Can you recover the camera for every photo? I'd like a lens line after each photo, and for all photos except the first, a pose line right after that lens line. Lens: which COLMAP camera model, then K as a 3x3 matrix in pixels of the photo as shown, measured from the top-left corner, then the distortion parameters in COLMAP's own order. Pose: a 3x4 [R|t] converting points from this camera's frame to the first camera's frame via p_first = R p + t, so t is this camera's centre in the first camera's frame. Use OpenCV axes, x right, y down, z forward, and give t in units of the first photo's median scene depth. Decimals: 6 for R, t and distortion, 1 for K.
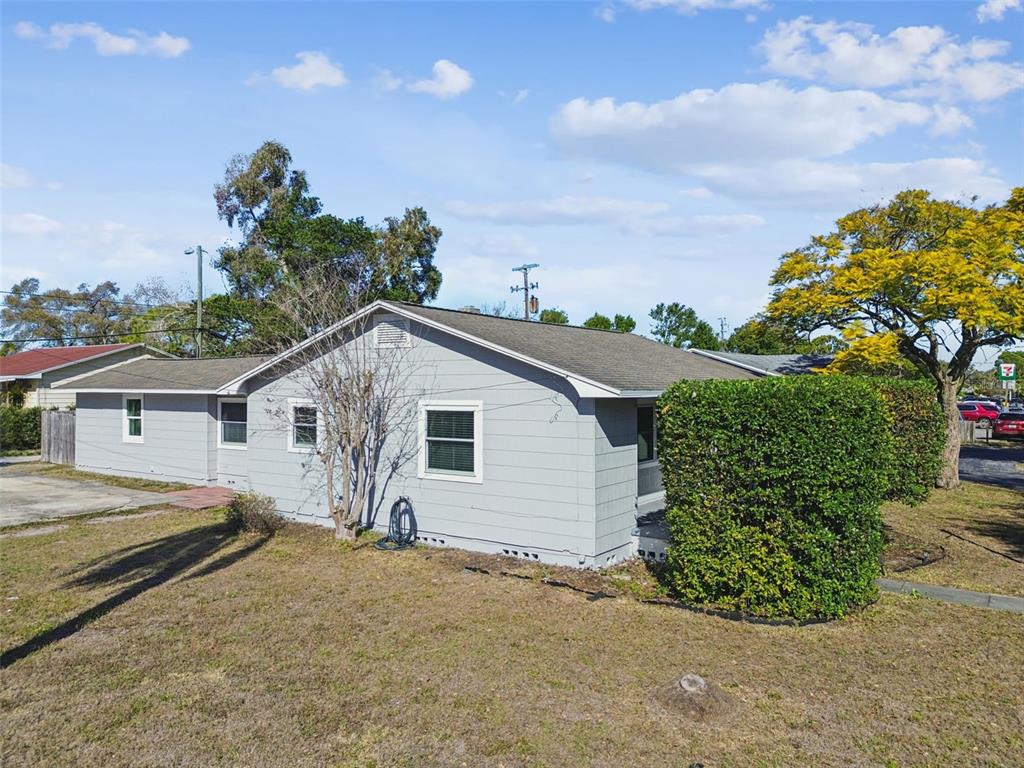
lens RADIAL K [[726.9, 0, 512.2], [0, 726.9, 389.5], [0, 0, 1]] dist [0.058542, -0.039340]
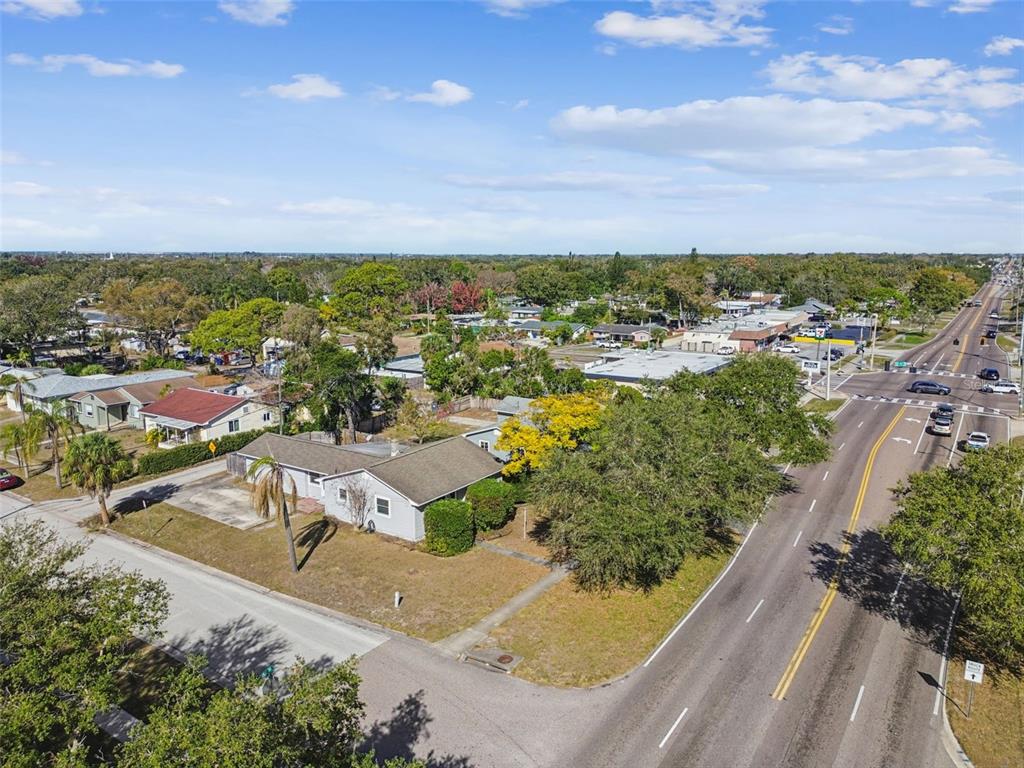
lens RADIAL K [[726.9, 0, 510.0], [0, 726.9, 378.7], [0, 0, 1]] dist [0.058542, -0.039340]
pose [[0.999971, -0.001780, 0.007348, 0.376638], [0.000547, 0.986370, 0.164544, -0.827594], [-0.007540, -0.164535, 0.986342, -1.815100]]
